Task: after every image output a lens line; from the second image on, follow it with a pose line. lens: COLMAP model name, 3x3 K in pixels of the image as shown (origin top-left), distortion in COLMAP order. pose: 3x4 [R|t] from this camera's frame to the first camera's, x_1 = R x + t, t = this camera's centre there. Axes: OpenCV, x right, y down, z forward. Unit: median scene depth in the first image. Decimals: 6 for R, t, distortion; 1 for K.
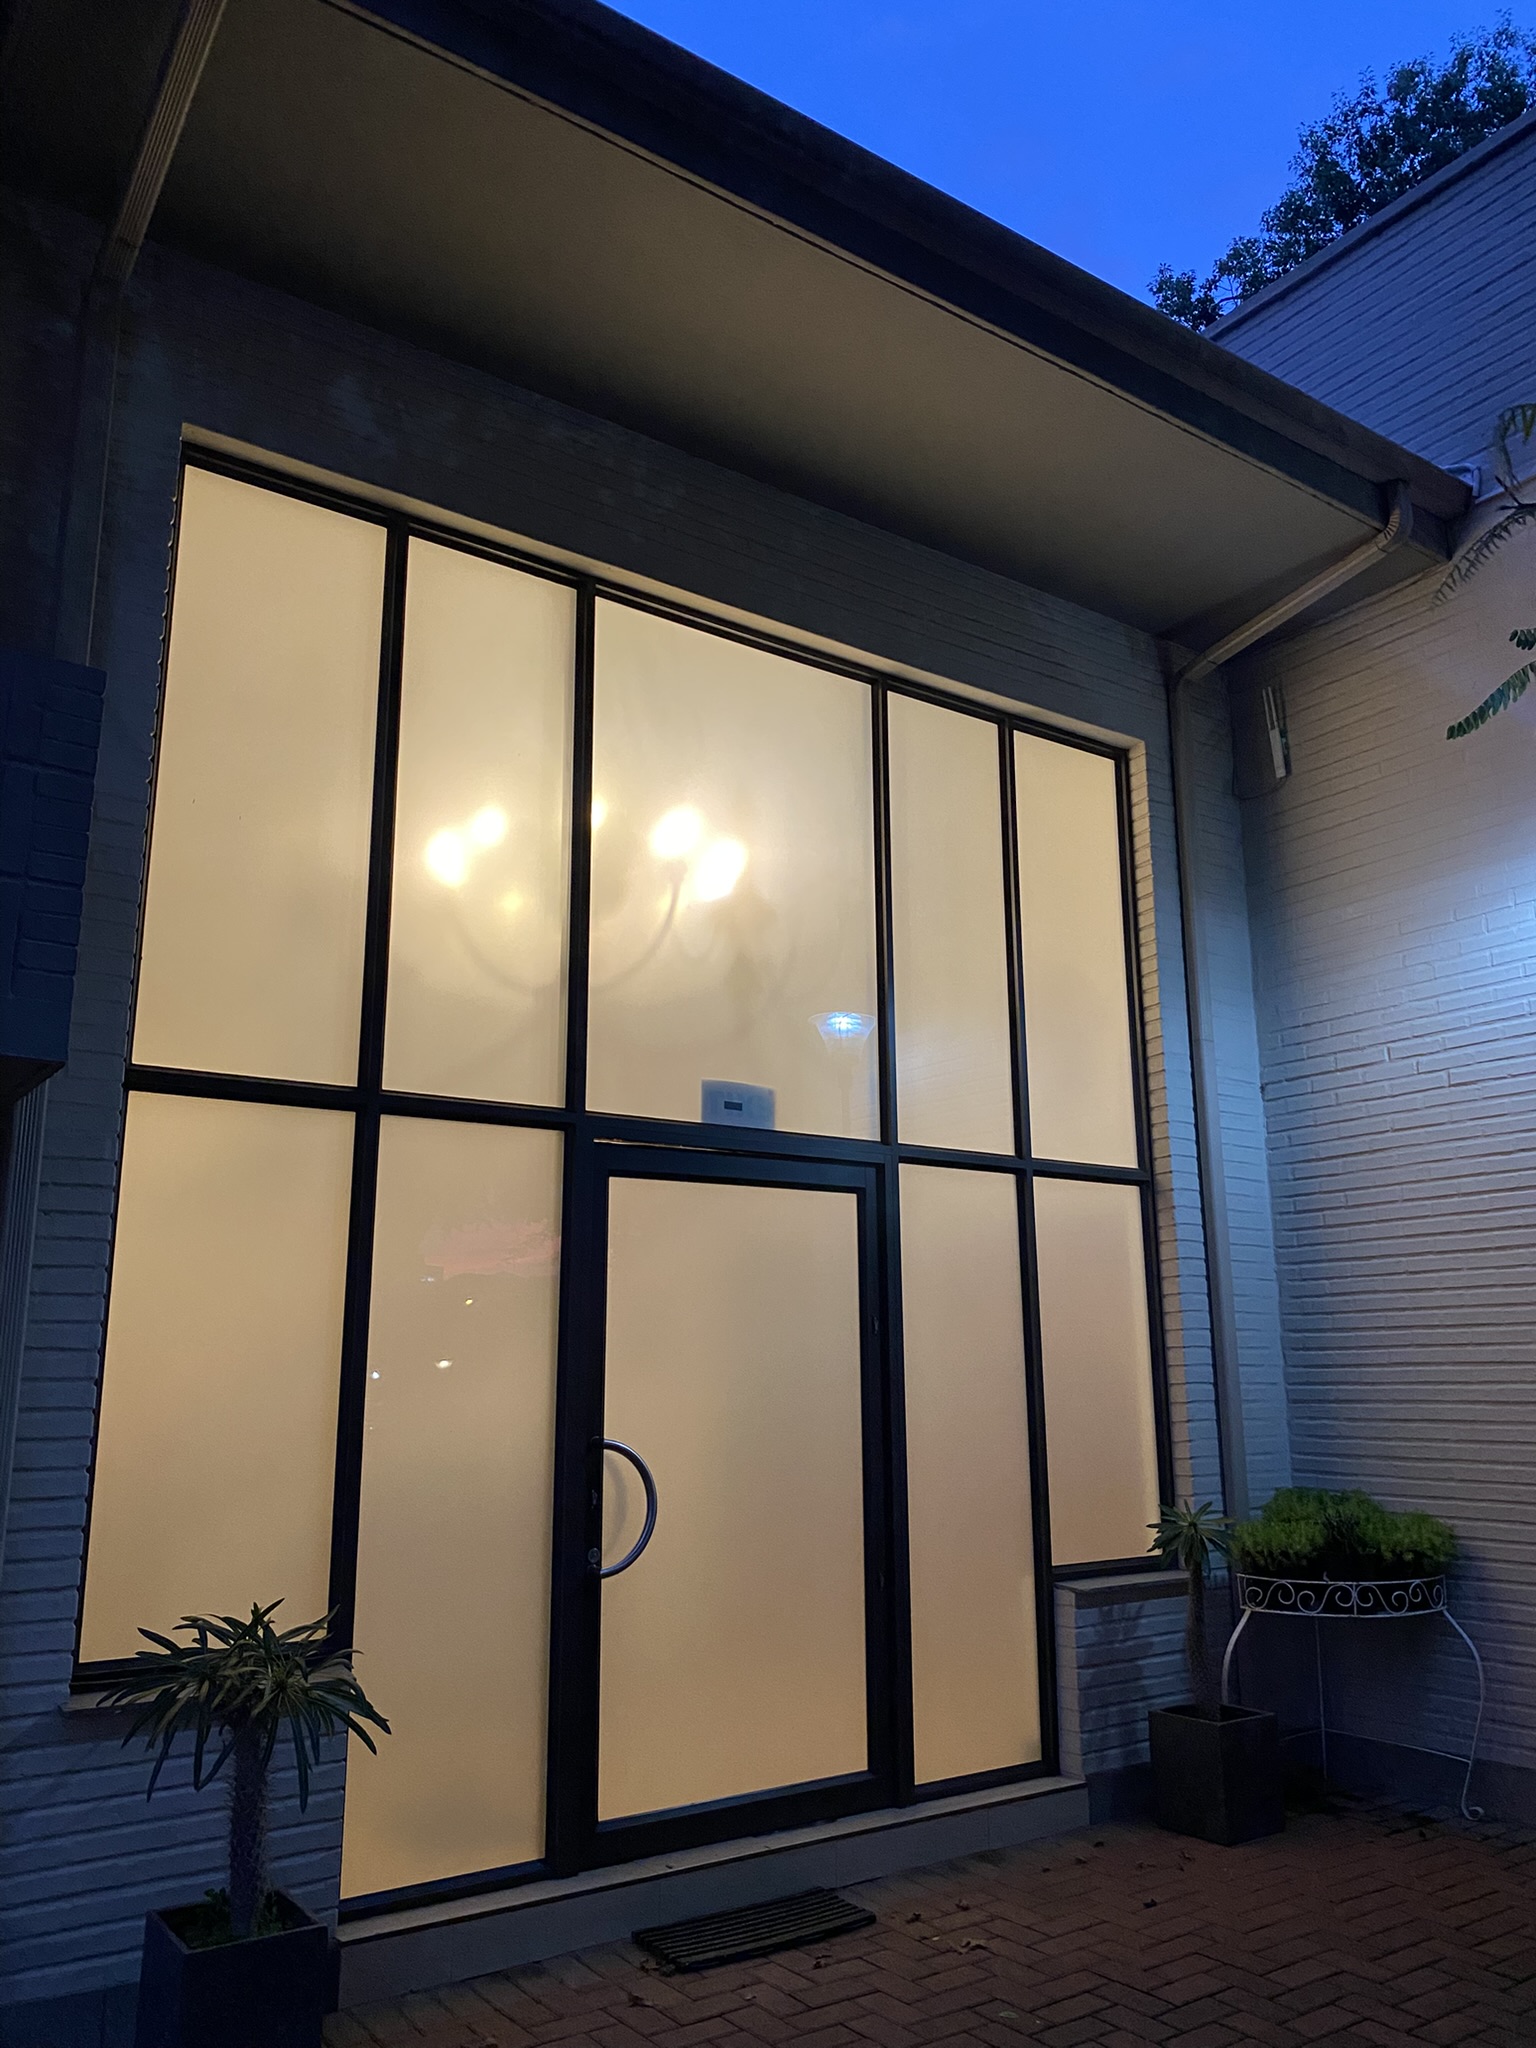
lens RADIAL K [[1560.3, 0, 768.0], [0, 1560.3, 1024.0], [0, 0, 1]] dist [0.039490, -0.036119]
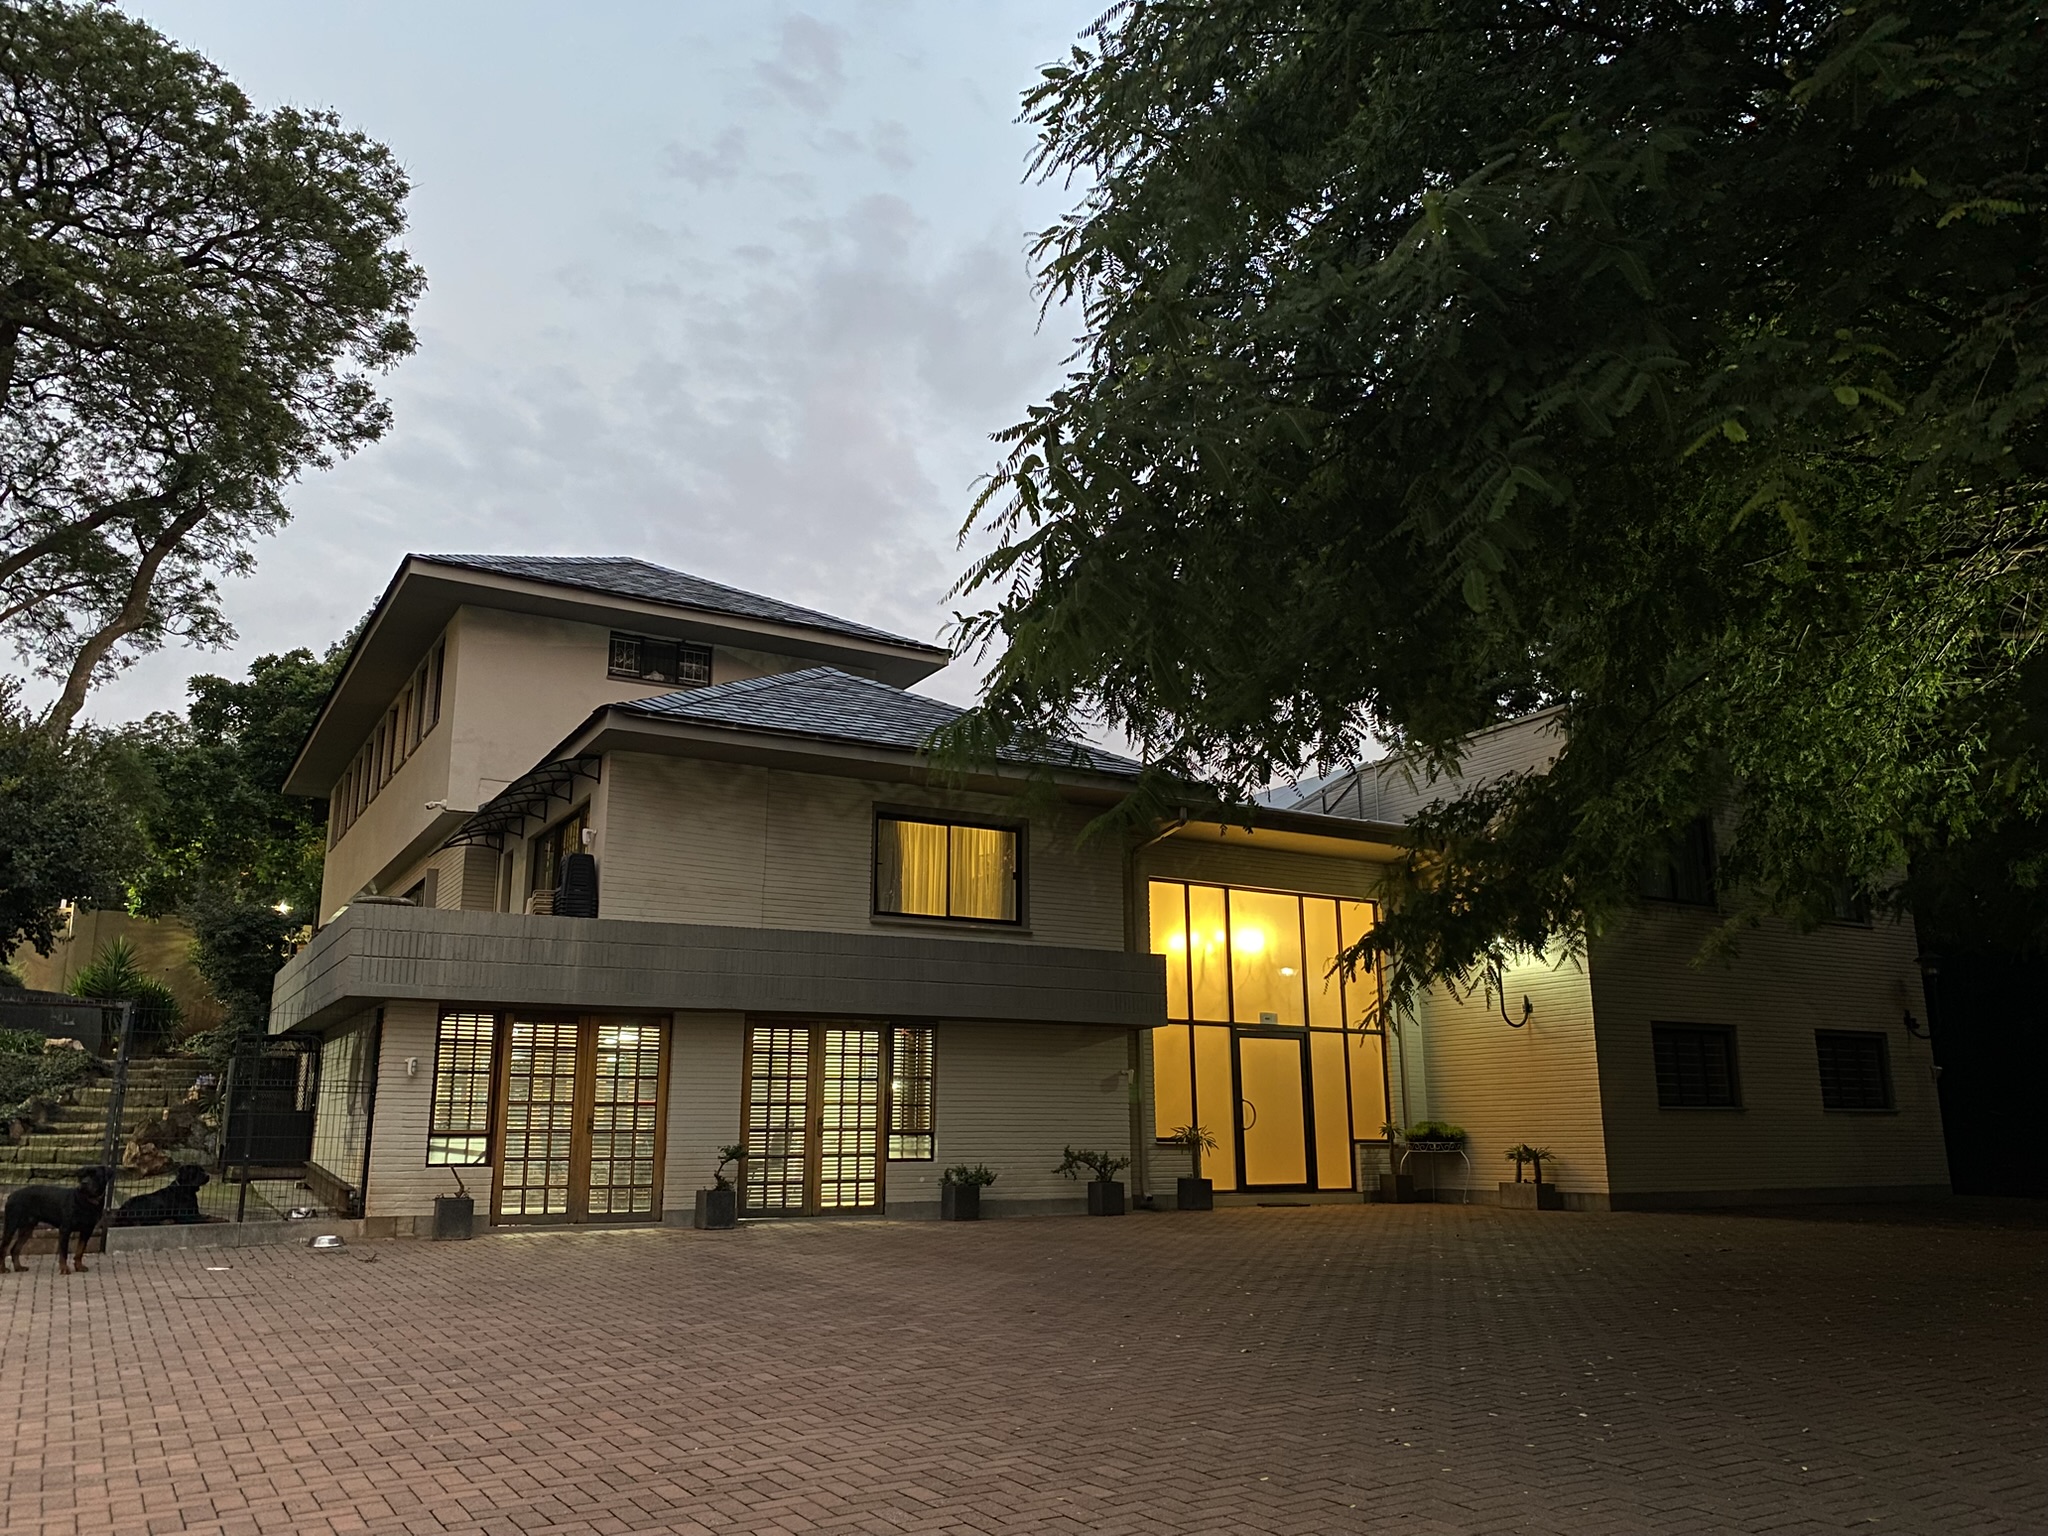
lens RADIAL K [[1563.2, 0, 993.2], [0, 1563.2, 775.7], [0, 0, 1]] dist [0.043533, -0.012302]
pose [[0.994924, -0.017382, -0.099118, -0.298126], [0.017099, 0.999847, -0.003710, -0.537624], [0.099168, 0.001996, 0.995069, -2.897752]]
